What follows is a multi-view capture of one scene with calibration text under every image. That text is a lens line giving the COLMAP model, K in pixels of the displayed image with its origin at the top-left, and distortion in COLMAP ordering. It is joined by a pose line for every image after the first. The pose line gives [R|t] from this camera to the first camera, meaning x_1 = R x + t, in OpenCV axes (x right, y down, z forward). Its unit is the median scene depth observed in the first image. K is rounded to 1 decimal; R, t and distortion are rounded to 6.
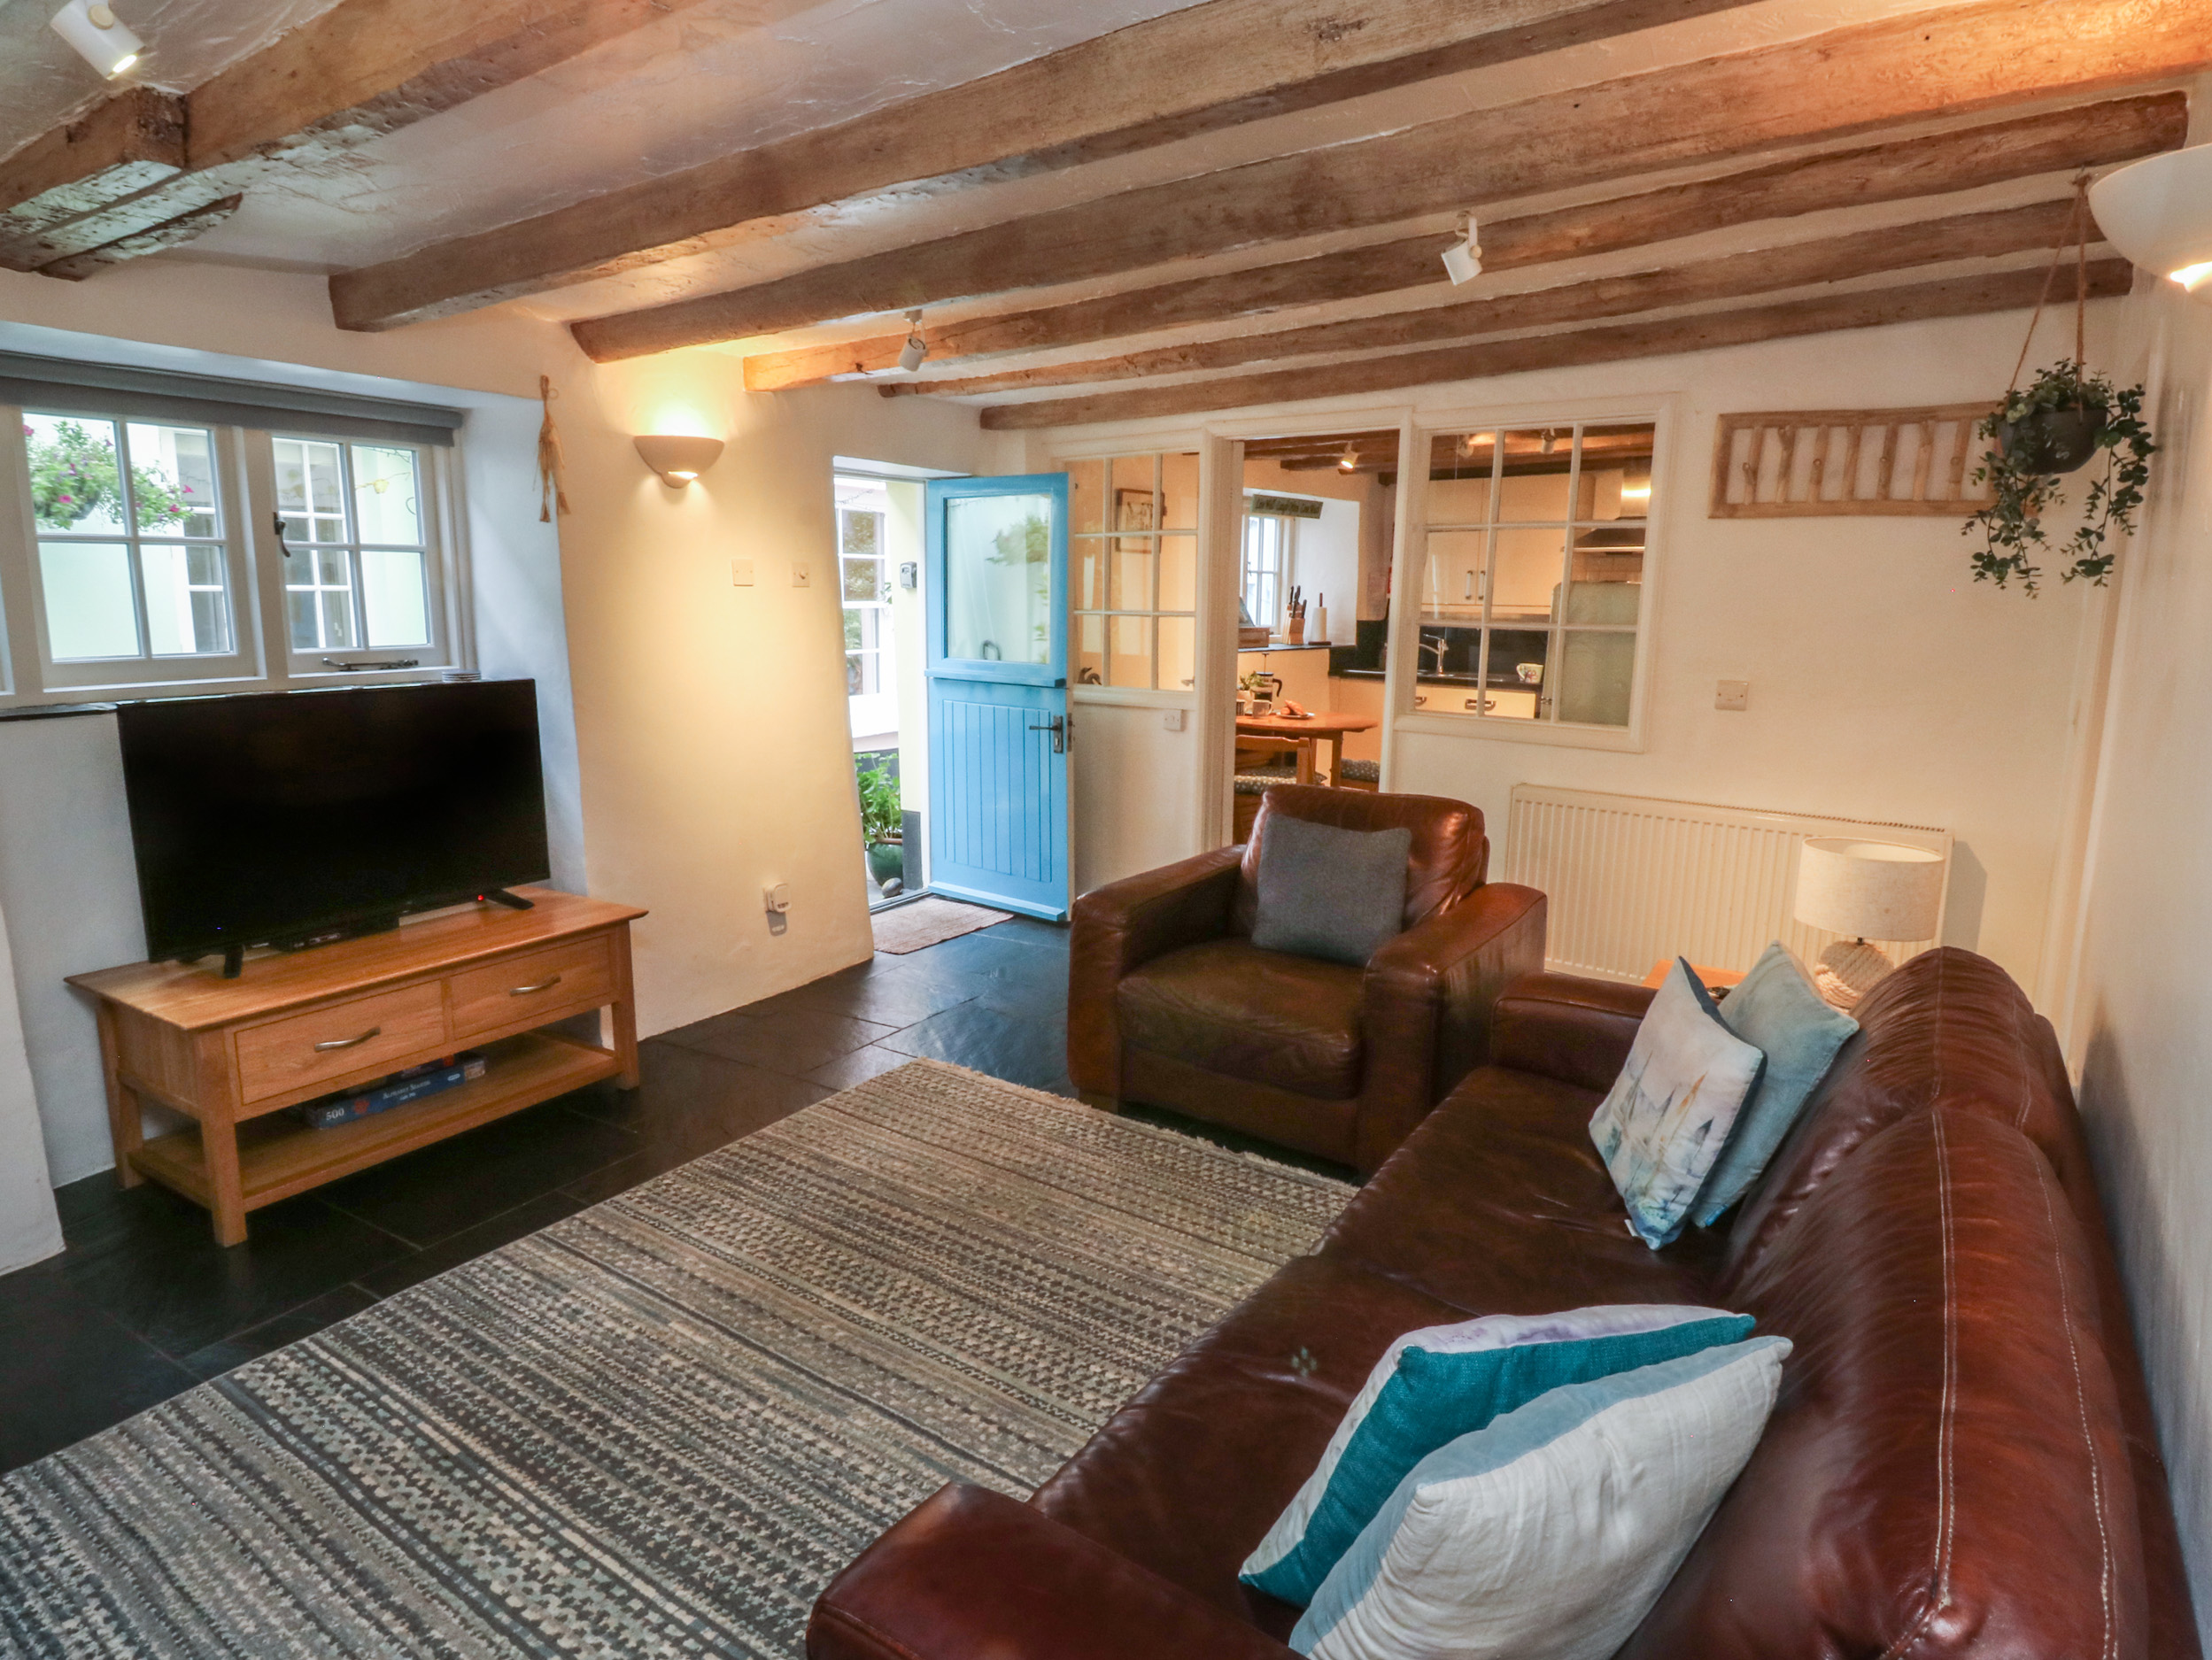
lens RADIAL K [[1209.9, 0, 1108.5], [0, 1209.9, 795.9], [0, 0, 1]] dist [-0.005239, -0.001901]
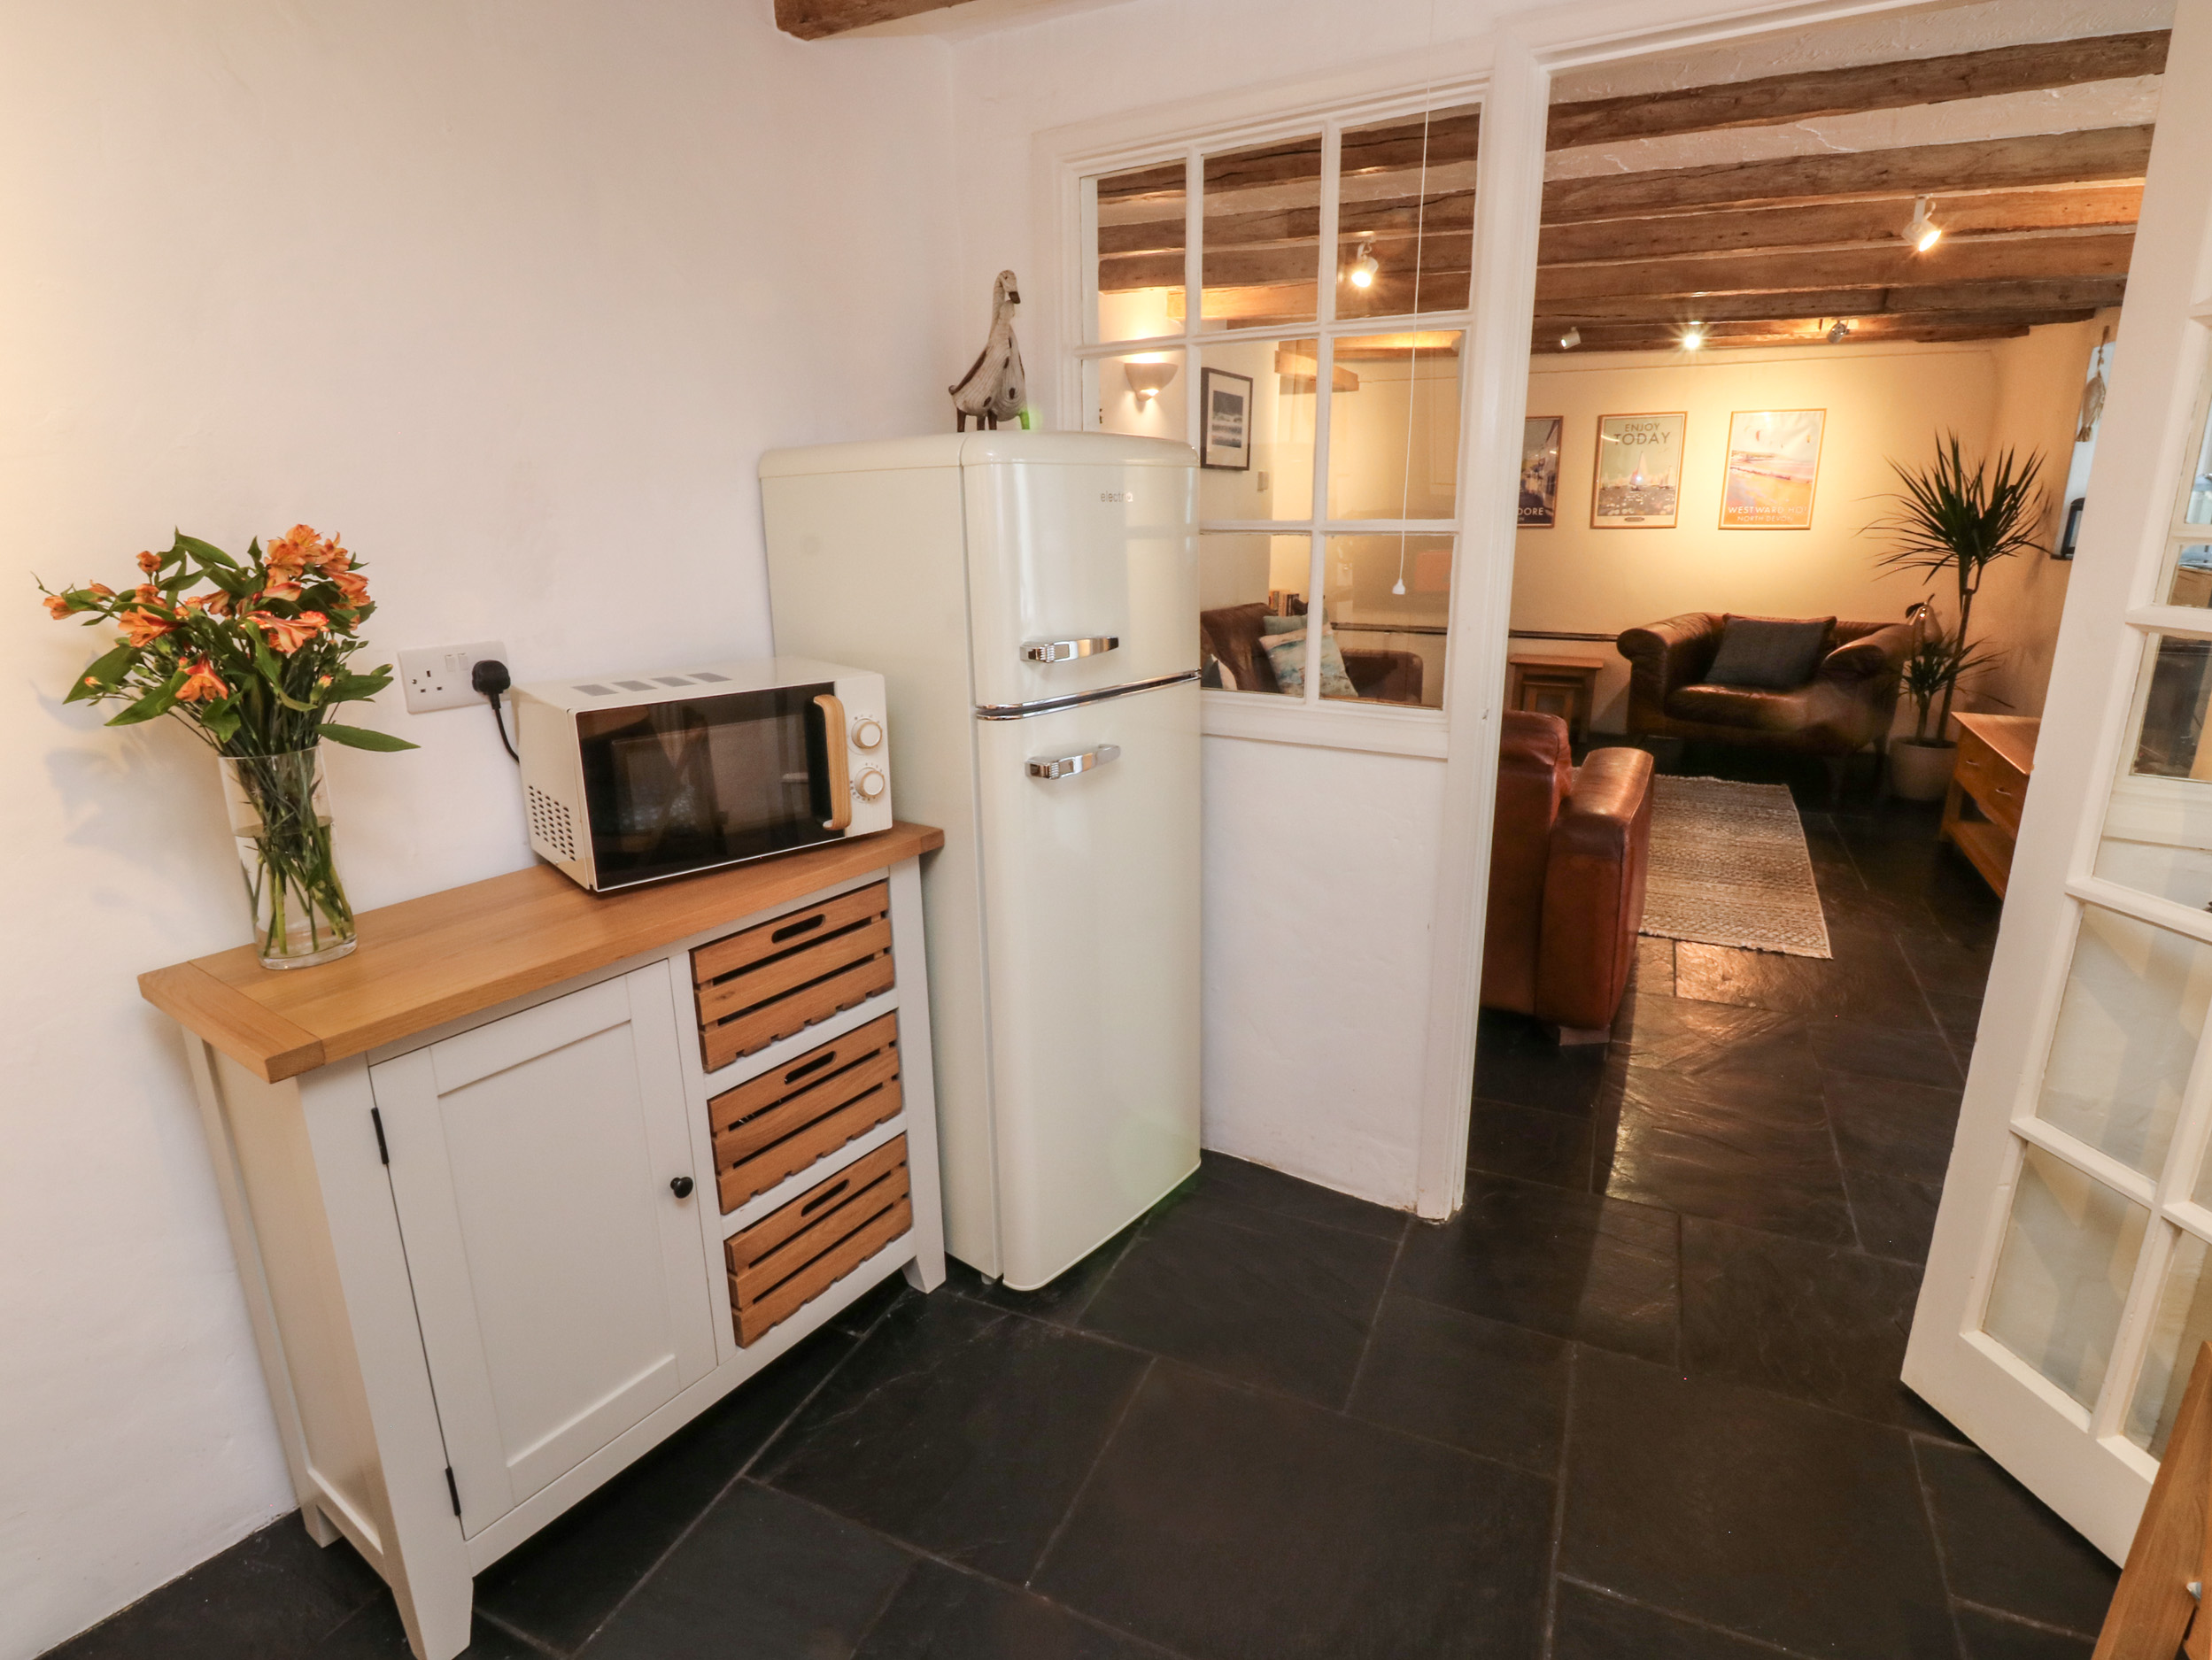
lens RADIAL K [[1201.1, 0, 1097.2], [0, 1201.1, 812.5], [0, 0, 1]] dist [-0.003848, -0.001527]
pose [[-0.993459, 0.023834, -0.111678, 0.722404], [-0.025046, 0.908686, 0.416727, -0.378475], [0.111412, 0.416799, -0.902145, 2.316816]]
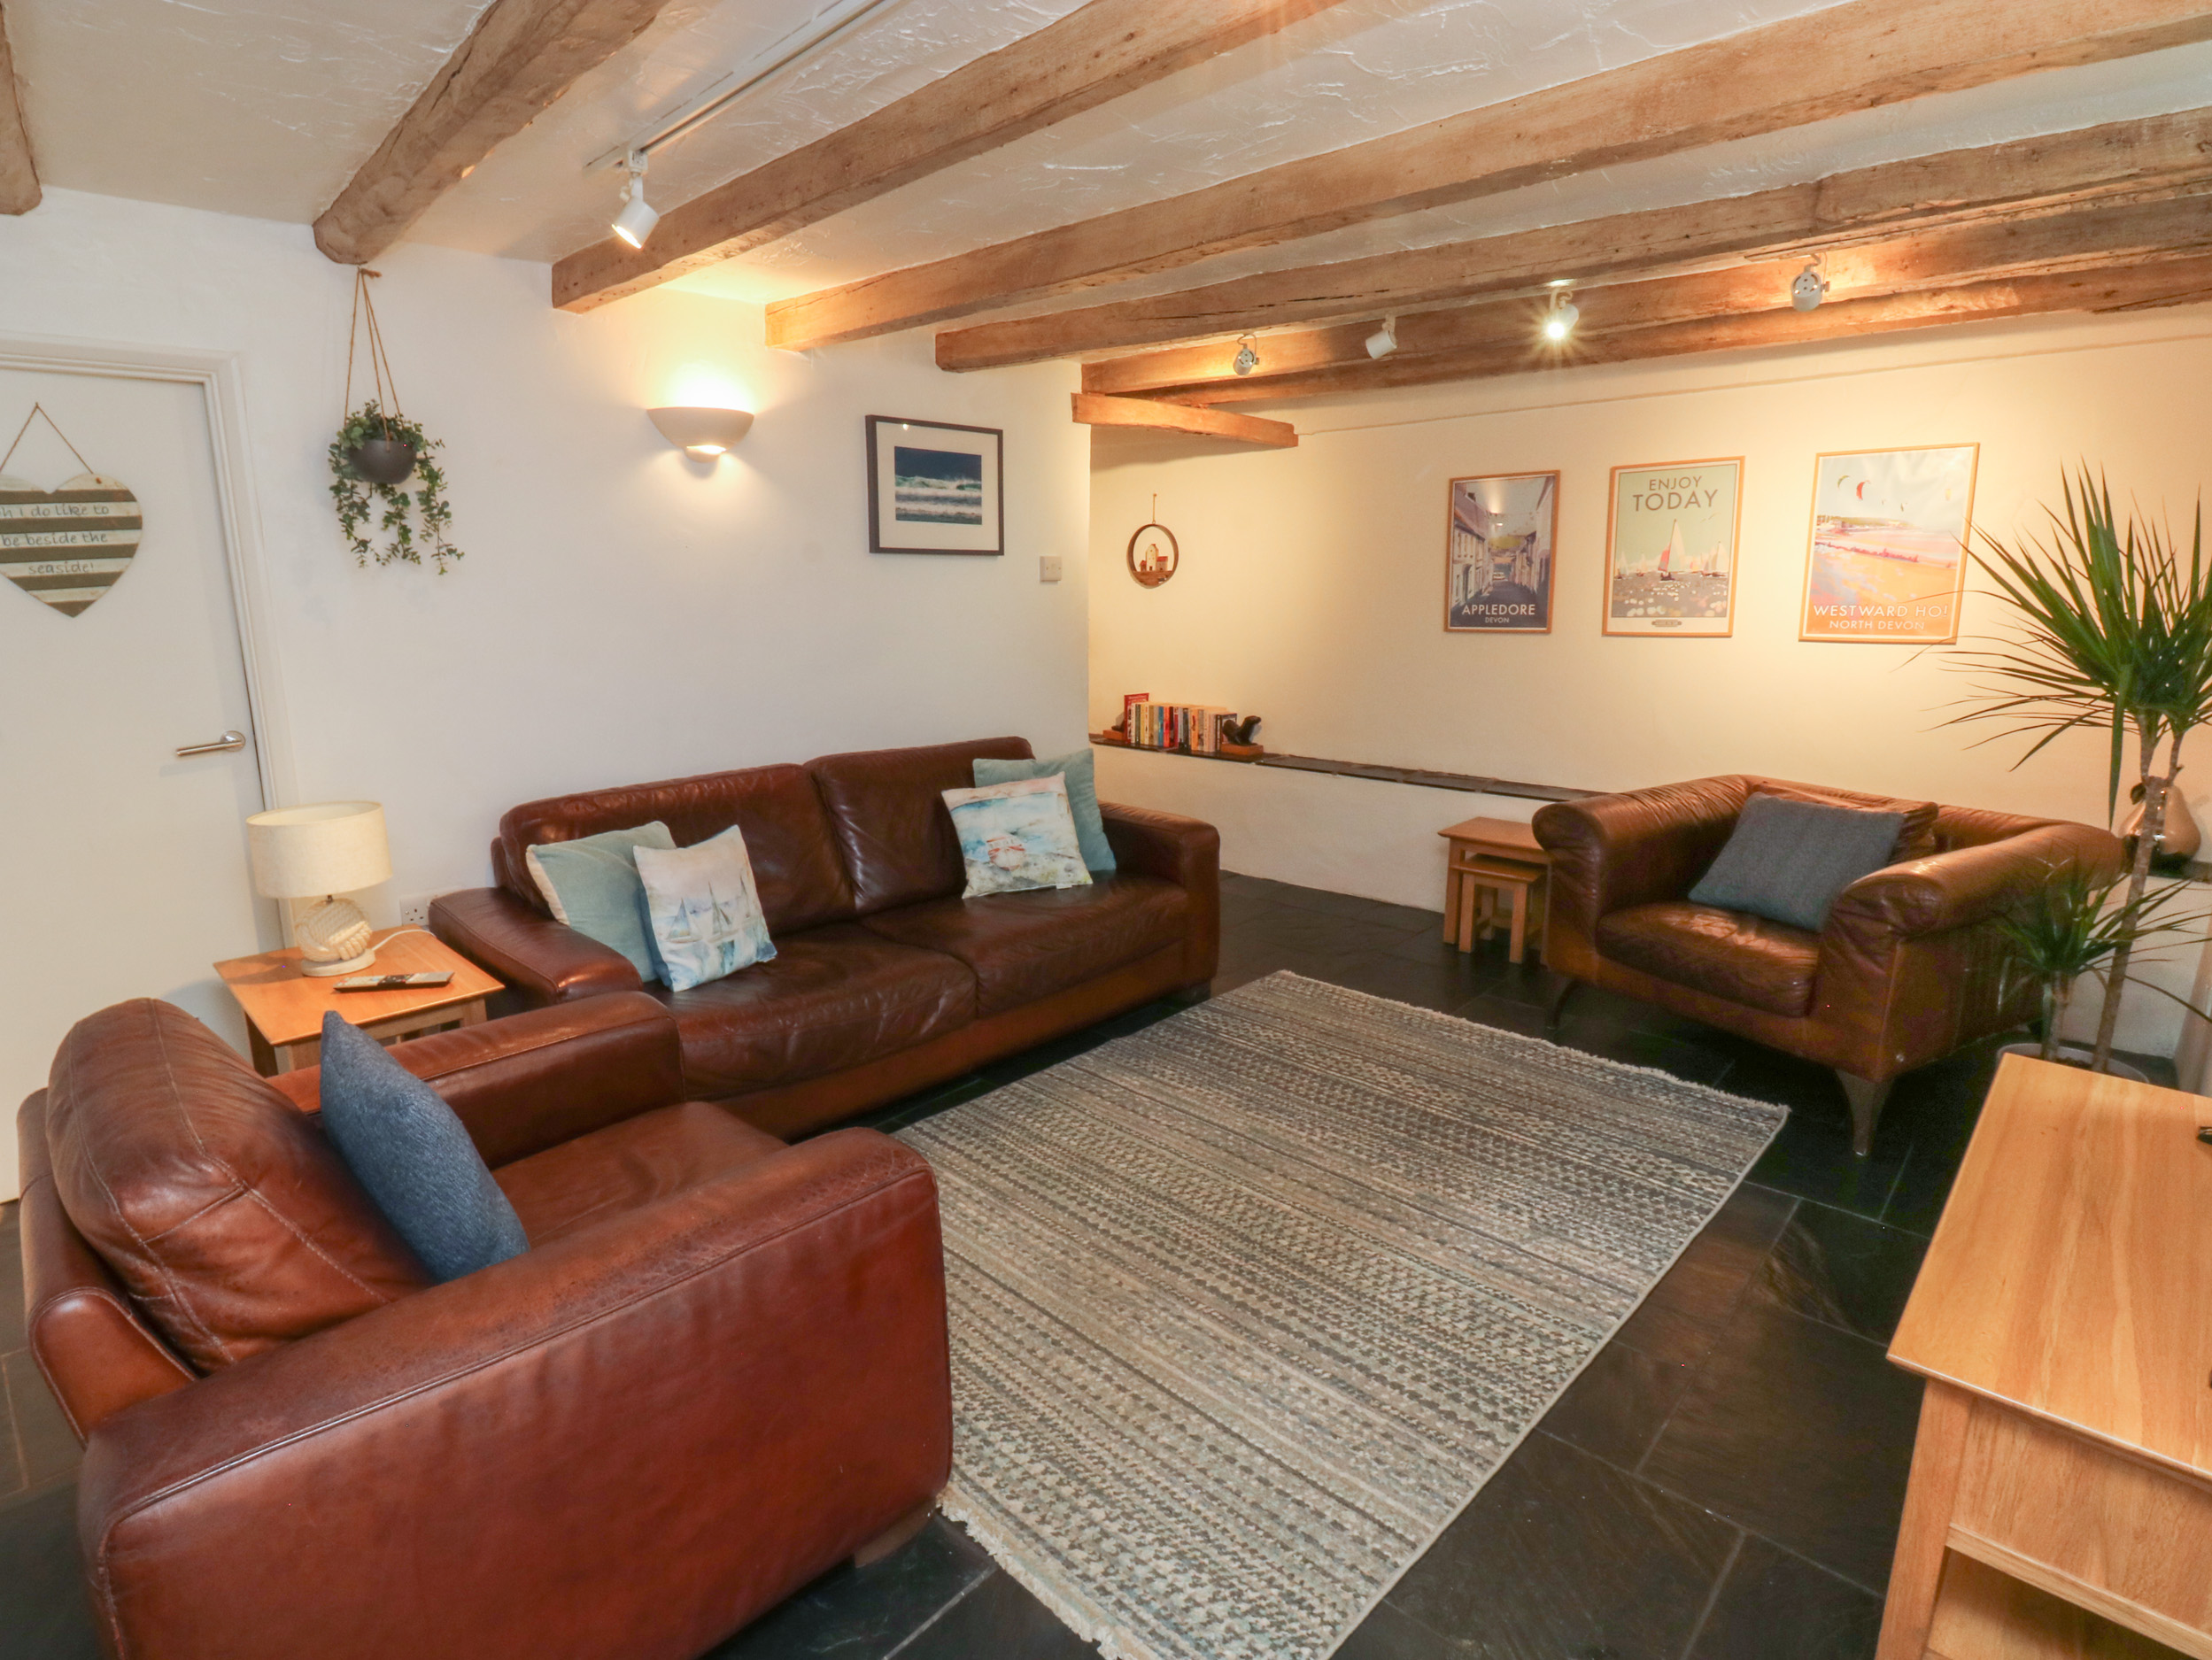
lens RADIAL K [[1167.8, 0, 1112.4], [0, 1167.8, 790.9], [0, 0, 1]] dist [0.000190, -0.000036]
pose [[-0.980505, -0.038105, 0.192764, -0.230635], [0.031377, 0.938065, 0.345035, -0.278203], [-0.193973, 0.344357, -0.918582, 1.627741]]
